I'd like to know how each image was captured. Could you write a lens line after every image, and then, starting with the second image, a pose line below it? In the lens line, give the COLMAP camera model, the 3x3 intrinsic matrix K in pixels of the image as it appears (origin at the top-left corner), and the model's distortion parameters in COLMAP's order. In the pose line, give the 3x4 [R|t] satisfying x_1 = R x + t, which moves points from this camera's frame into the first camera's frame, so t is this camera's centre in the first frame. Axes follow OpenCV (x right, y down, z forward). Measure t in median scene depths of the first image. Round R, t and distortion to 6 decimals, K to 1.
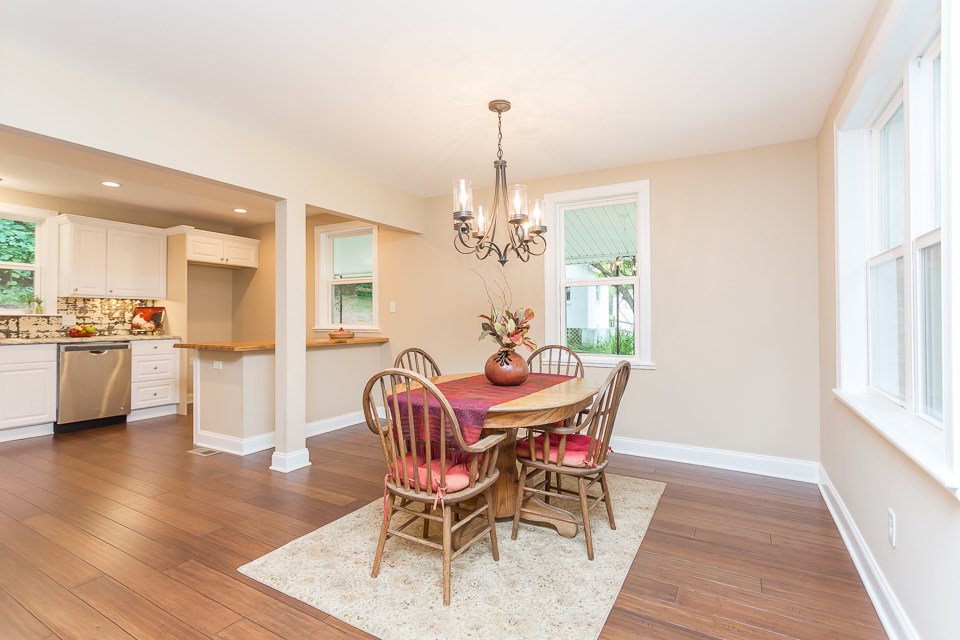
lens RADIAL K [[454.7, 0, 480.0], [0, 454.7, 320.0], [0, 0, 1]] dist [-0.003072, -0.000957]
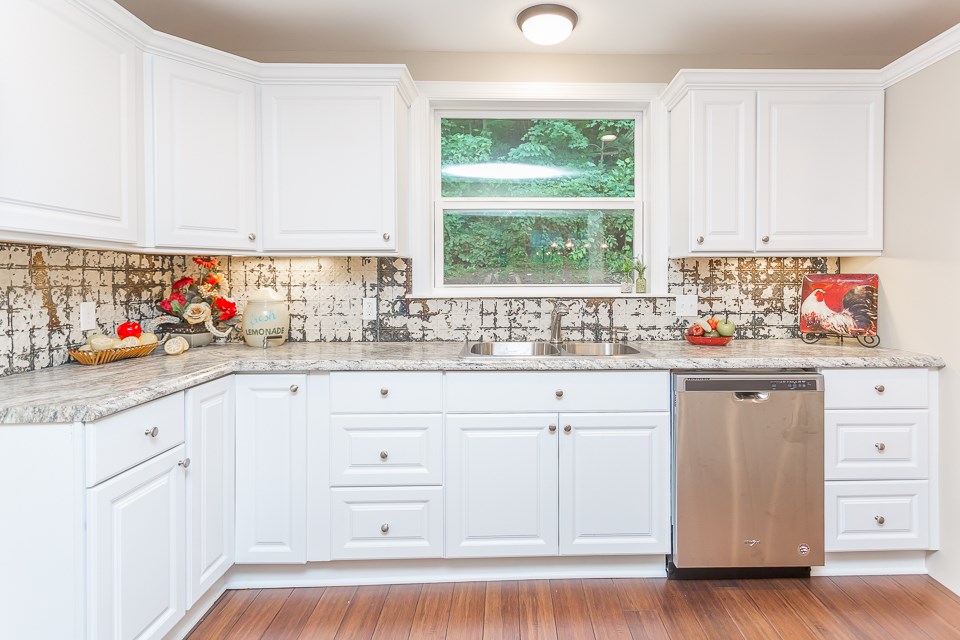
lens RADIAL K [[744.9, 0, 478.6], [0, 744.9, 295.6], [0, 0, 1]] dist [-0.025037, 0.001942]
pose [[0.545203, 0.002268, -0.838301, -0.356360], [0.005941, 0.999961, 0.006569, -0.016597], [0.838283, -0.008562, 0.545168, 0.374719]]
